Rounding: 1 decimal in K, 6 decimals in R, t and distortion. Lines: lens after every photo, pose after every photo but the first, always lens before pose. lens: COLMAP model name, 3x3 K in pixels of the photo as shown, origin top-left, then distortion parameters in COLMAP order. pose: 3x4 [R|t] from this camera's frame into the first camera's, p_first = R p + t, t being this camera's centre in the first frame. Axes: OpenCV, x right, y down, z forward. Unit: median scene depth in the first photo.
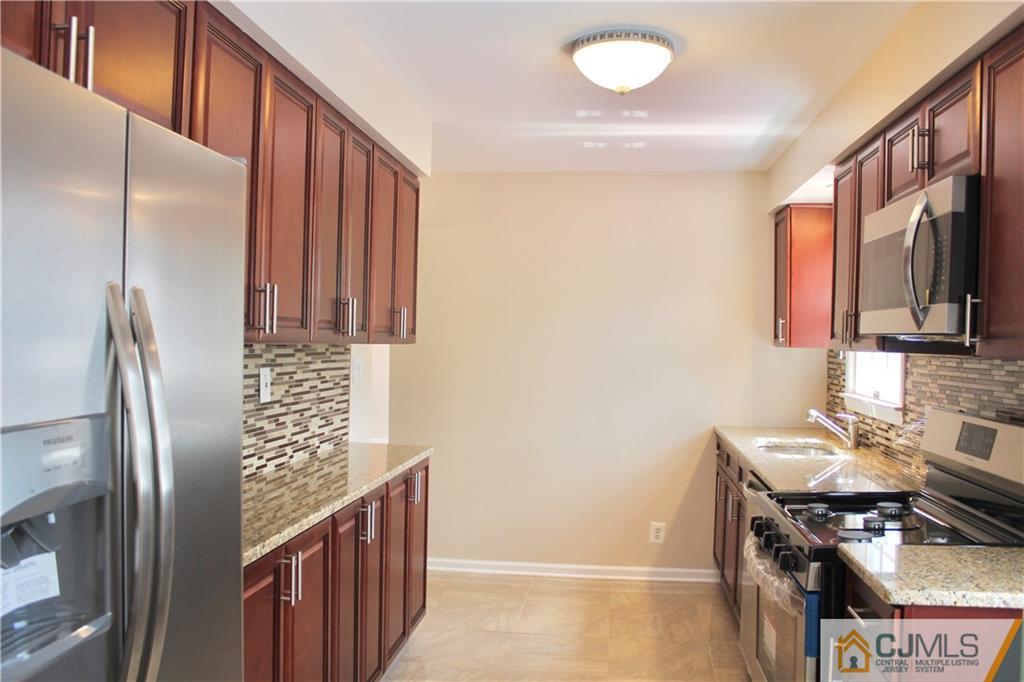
lens RADIAL K [[851.9, 0, 515.0], [0, 851.9, 342.7], [0, 0, 1]] dist [-0.142530, 0.094959]
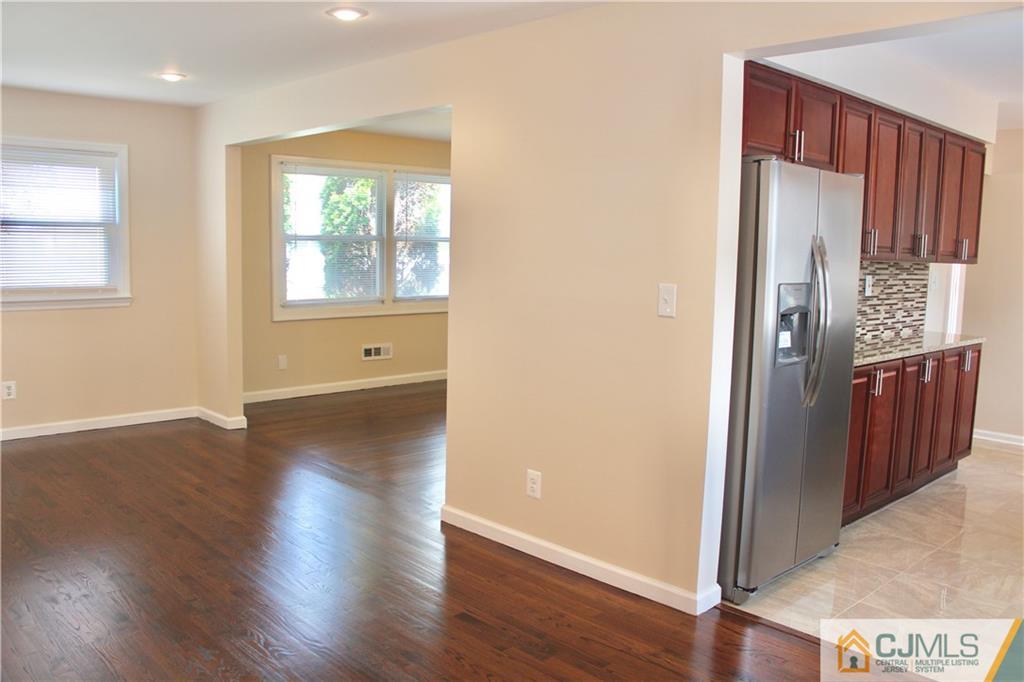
lens RADIAL K [[851.9, 0, 515.7], [0, 851.9, 341.7], [0, 0, 1]] dist [-0.142530, 0.094959]
pose [[0.773020, 0.073131, -0.630152, 0.192032], [-0.014395, 0.995099, 0.097825, 0.008497], [0.634218, -0.066550, 0.770285, -0.659669]]
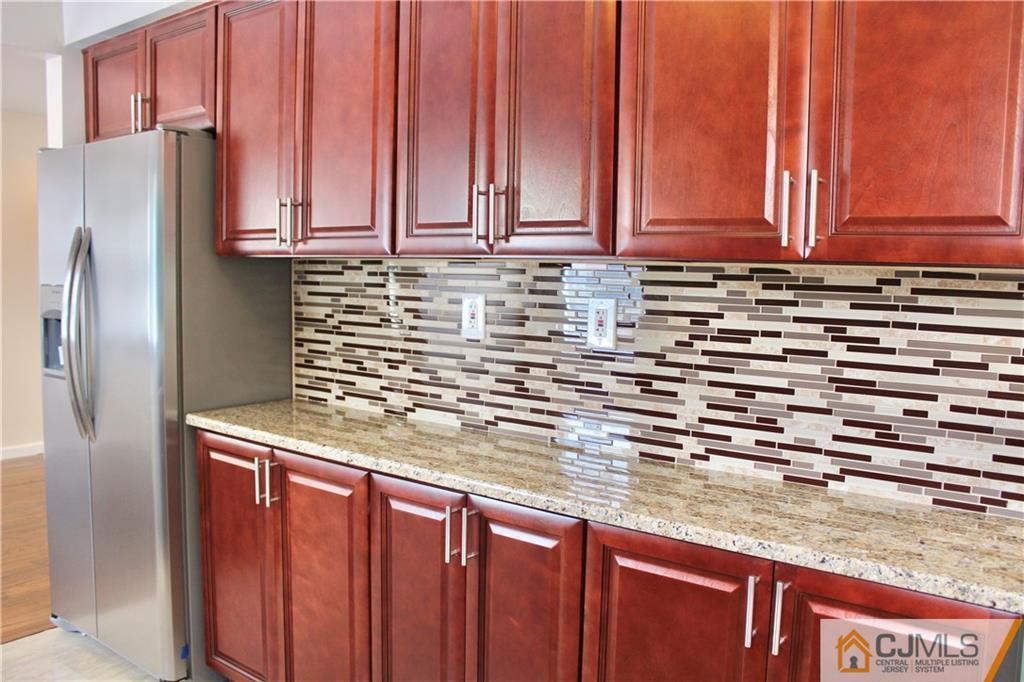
lens RADIAL K [[851.9, 0, 510.9], [0, 851.9, 341.5], [0, 0, 1]] dist [-0.142530, 0.094959]
pose [[-0.517721, 0.054817, -0.853791, 0.301323], [-0.024646, 0.996576, 0.078929, 0.011260], [0.855194, 0.061905, -0.514597, 1.176646]]
